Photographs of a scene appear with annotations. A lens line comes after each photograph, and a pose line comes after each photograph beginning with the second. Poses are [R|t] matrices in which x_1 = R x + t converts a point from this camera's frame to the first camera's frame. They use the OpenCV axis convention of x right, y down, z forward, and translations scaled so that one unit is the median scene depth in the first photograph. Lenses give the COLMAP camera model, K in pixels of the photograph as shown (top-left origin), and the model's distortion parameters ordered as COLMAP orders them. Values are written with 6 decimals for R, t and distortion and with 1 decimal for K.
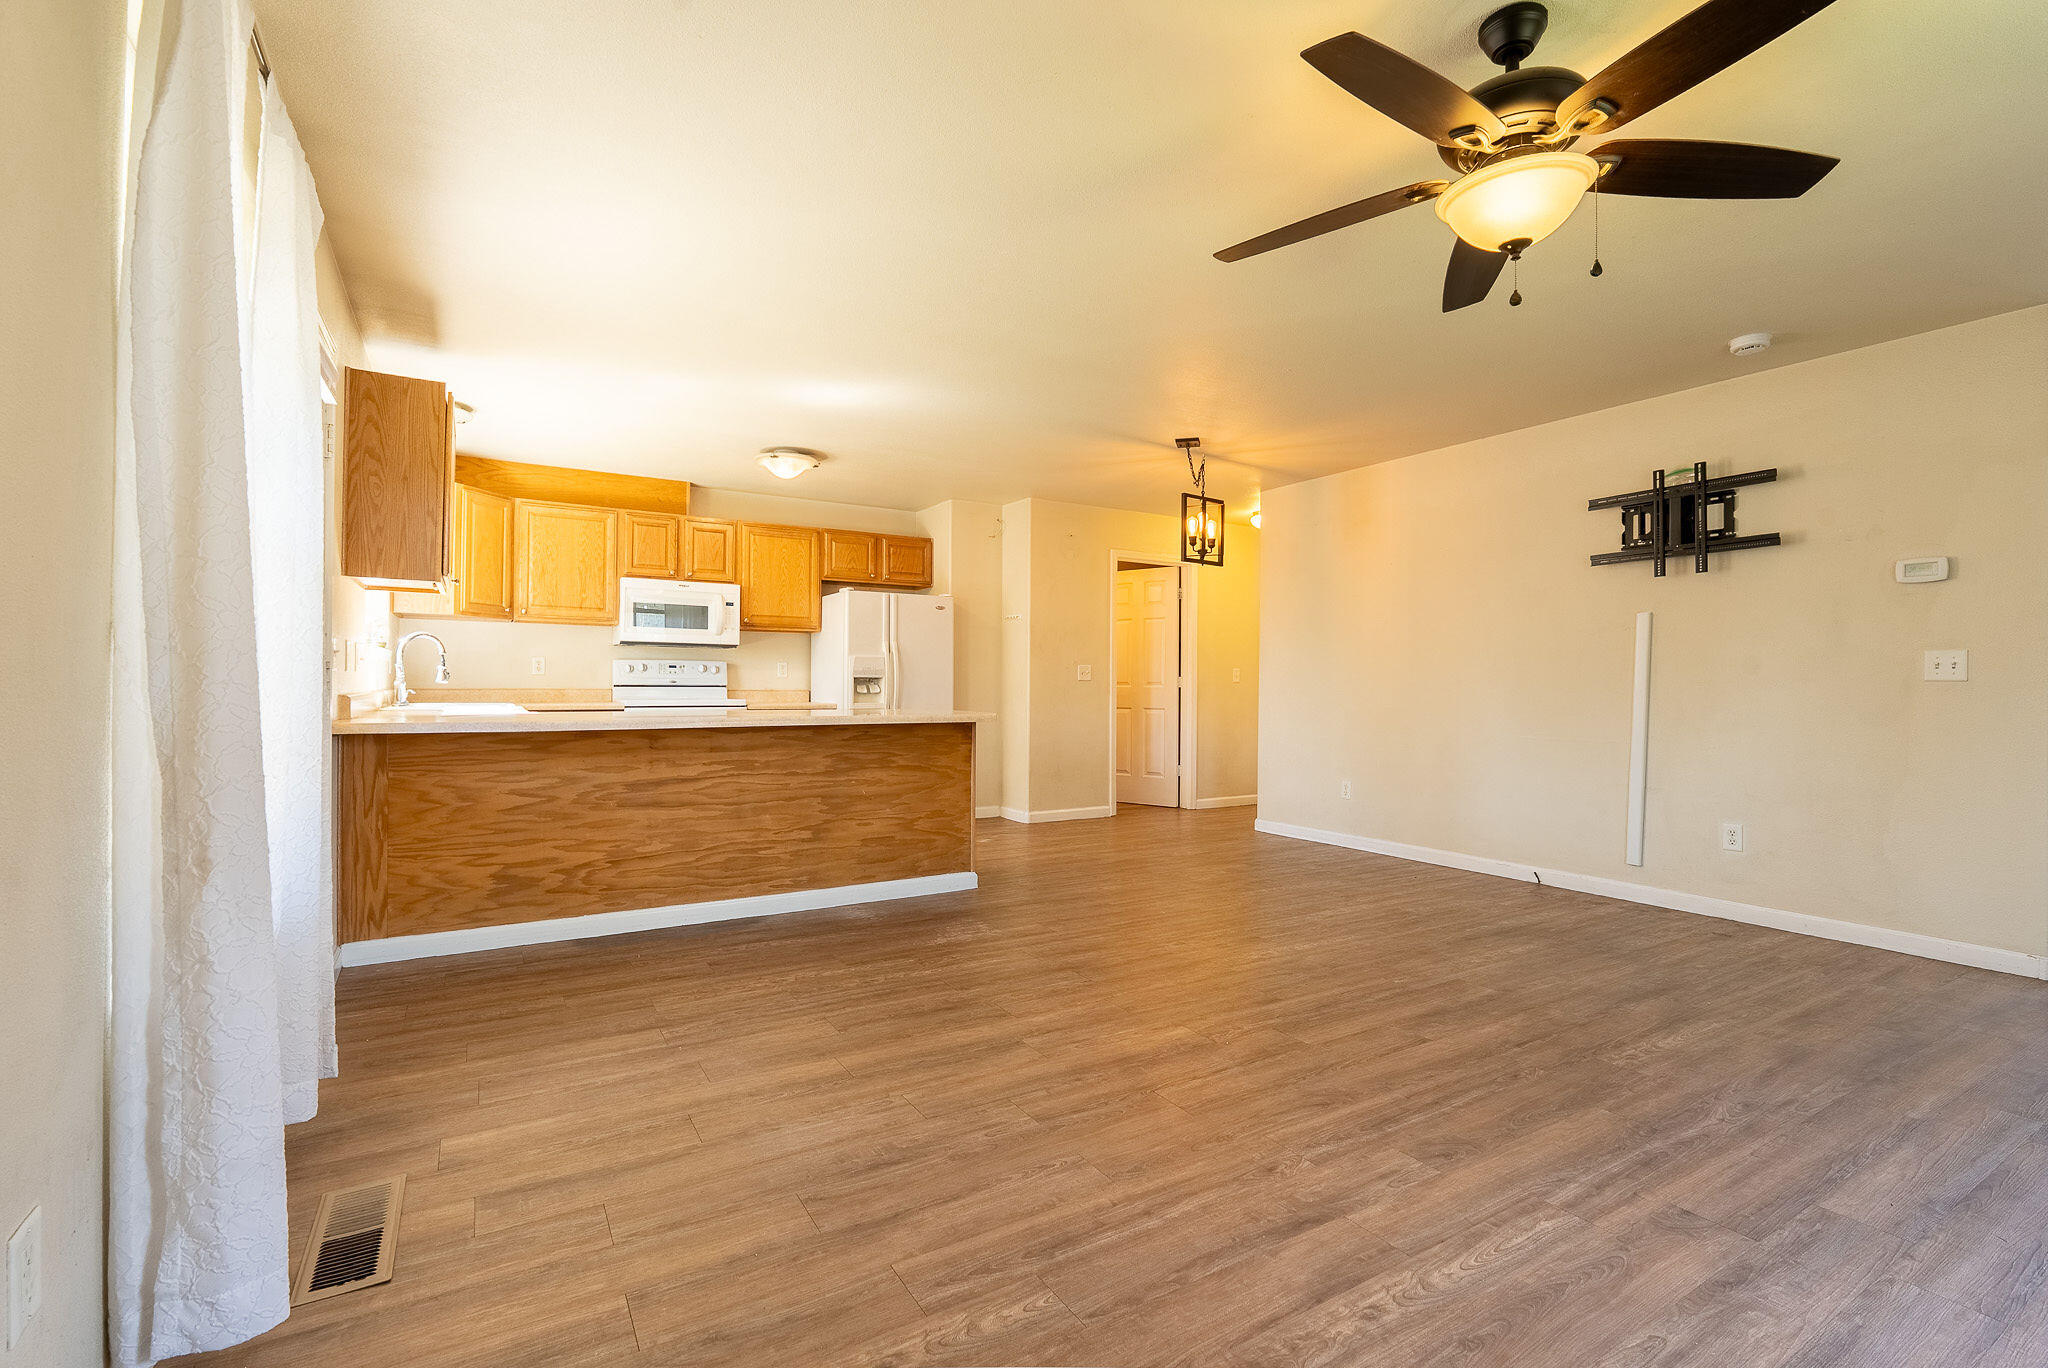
lens RADIAL K [[909.3, 0, 1022.8], [0, 909.3, 681.2], [0, 0, 1]] dist [-0.012432, 0.002033]
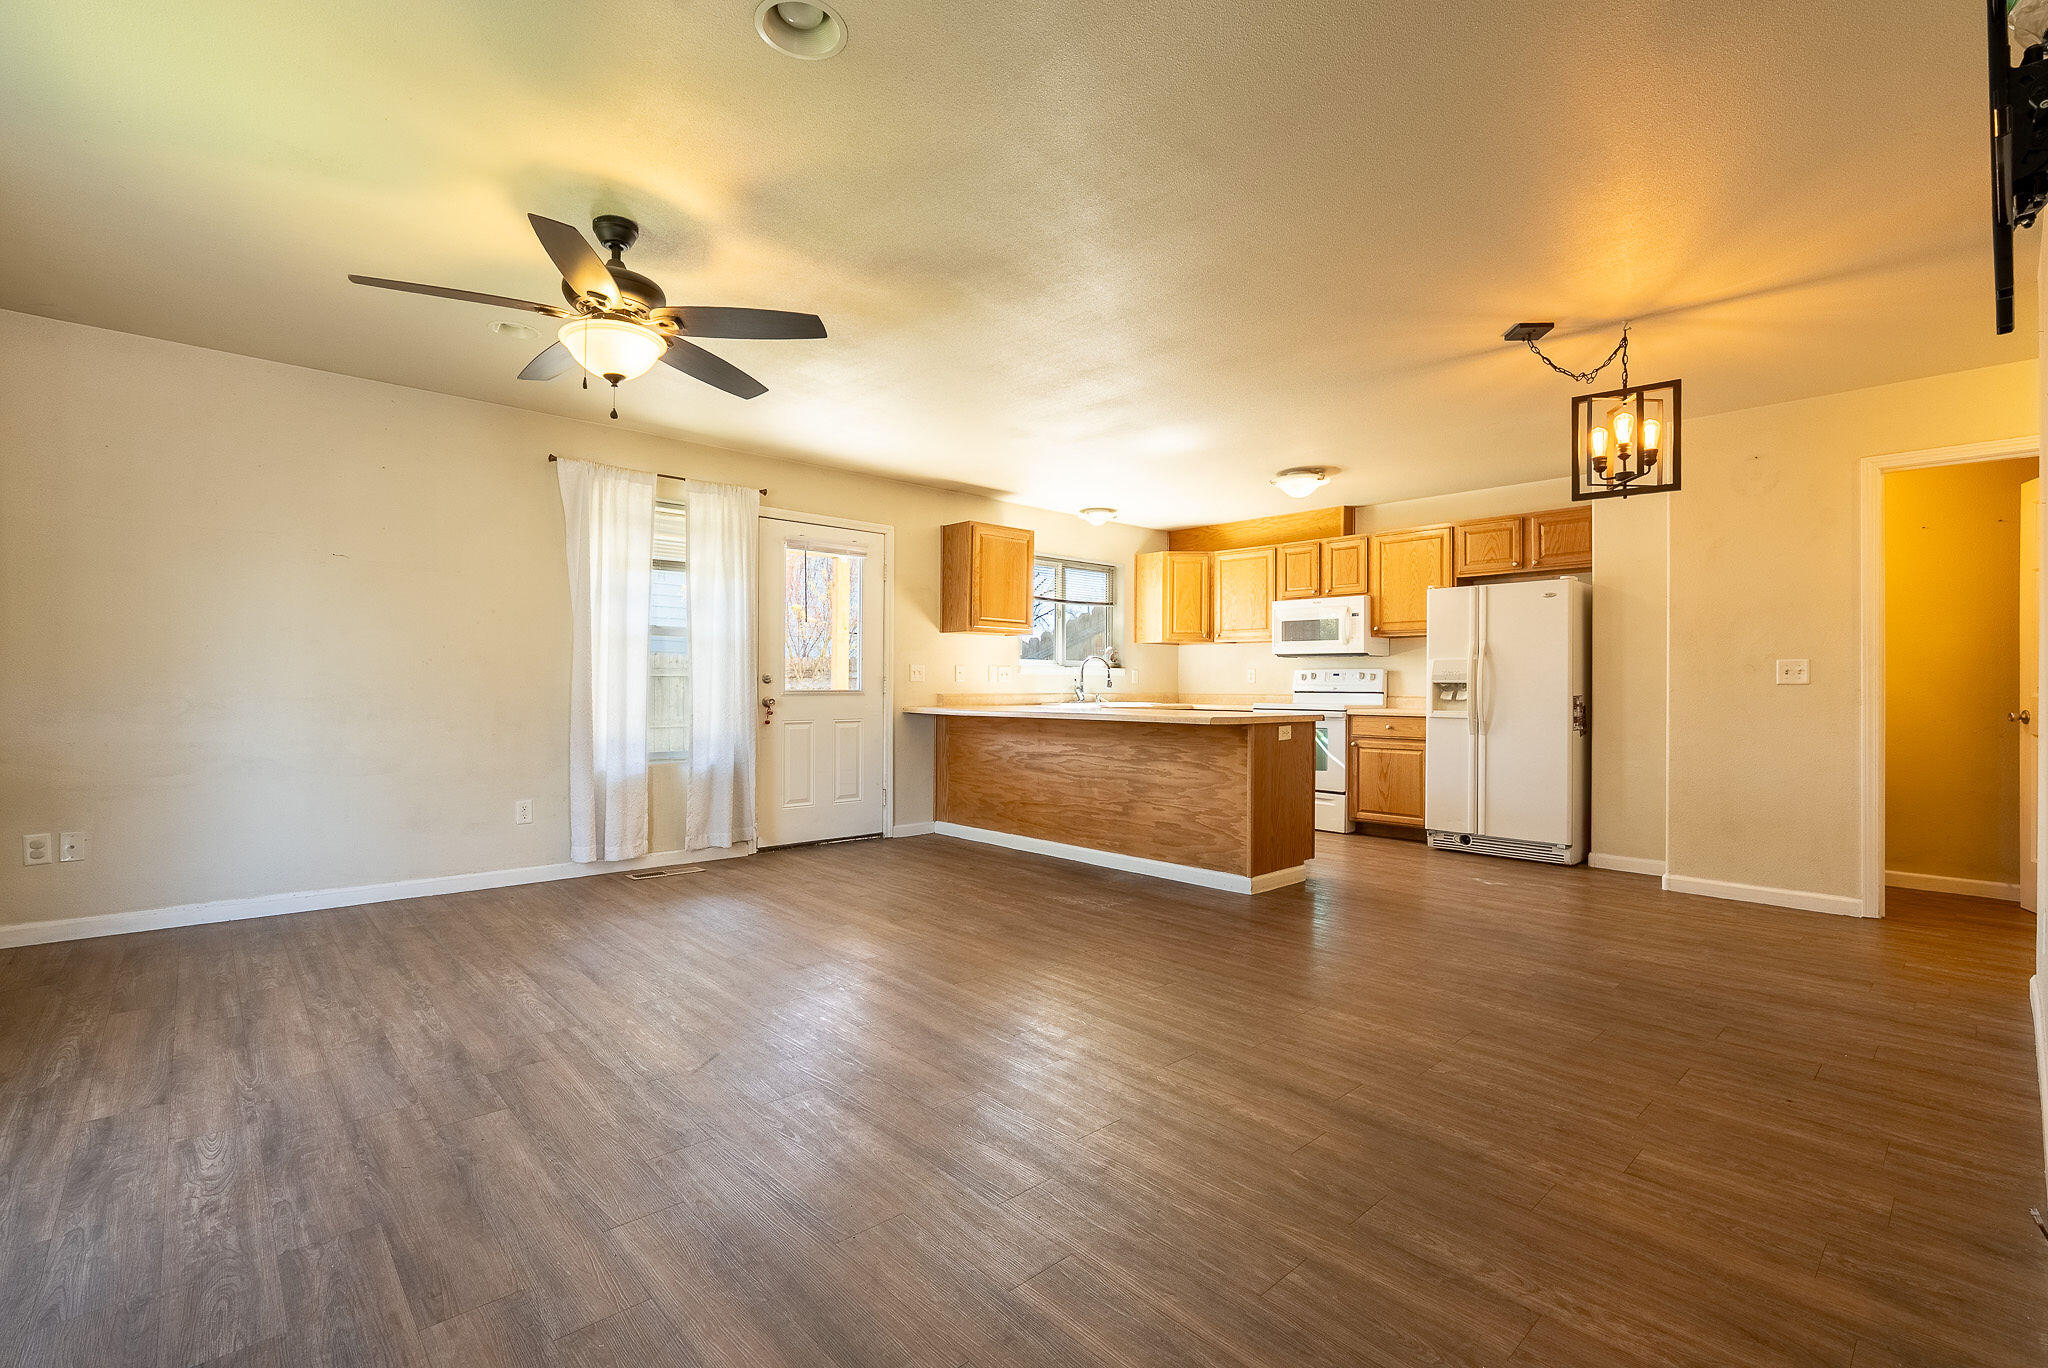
lens RADIAL K [[909.3, 0, 1022.8], [0, 909.3, 681.2], [0, 0, 1]] dist [-0.012432, 0.002033]
pose [[0.199520, -0.012008, -0.979820, 0.660534], [-0.001783, 0.999919, -0.012618, 0.006910], [0.979892, 0.004265, 0.199483, 0.427602]]
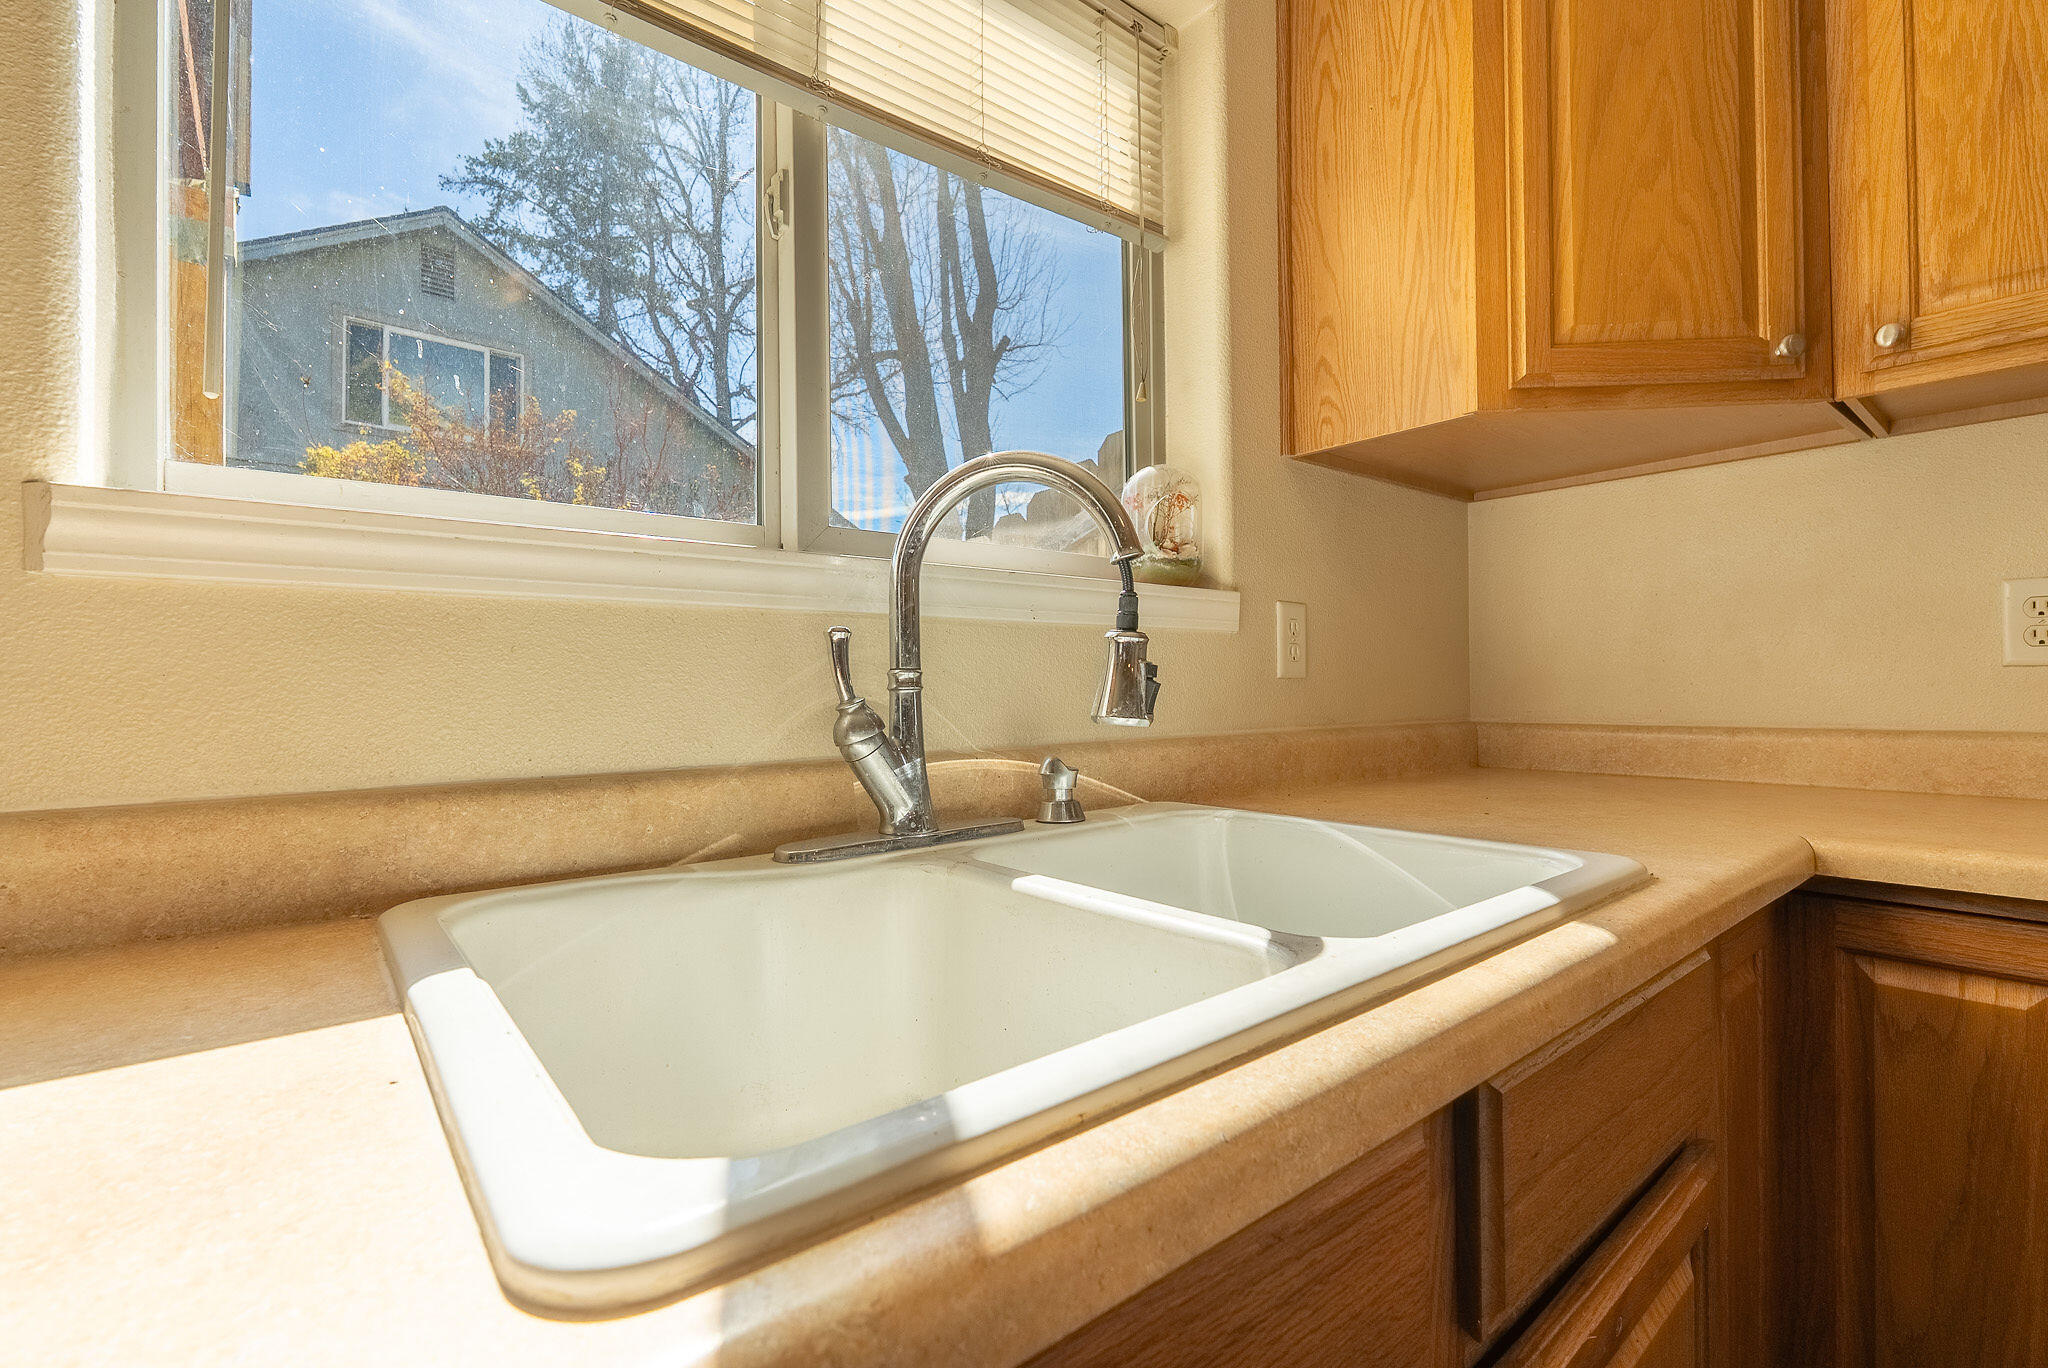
lens RADIAL K [[909.3, 0, 1022.8], [0, 909.3, 681.2], [0, 0, 1]] dist [-0.012432, 0.002033]
pose [[0.139108, -0.015418, -0.990157, -0.366021], [0.010958, 0.999842, -0.014029, -0.003230], [0.990217, -0.008898, 0.139255, 0.745289]]
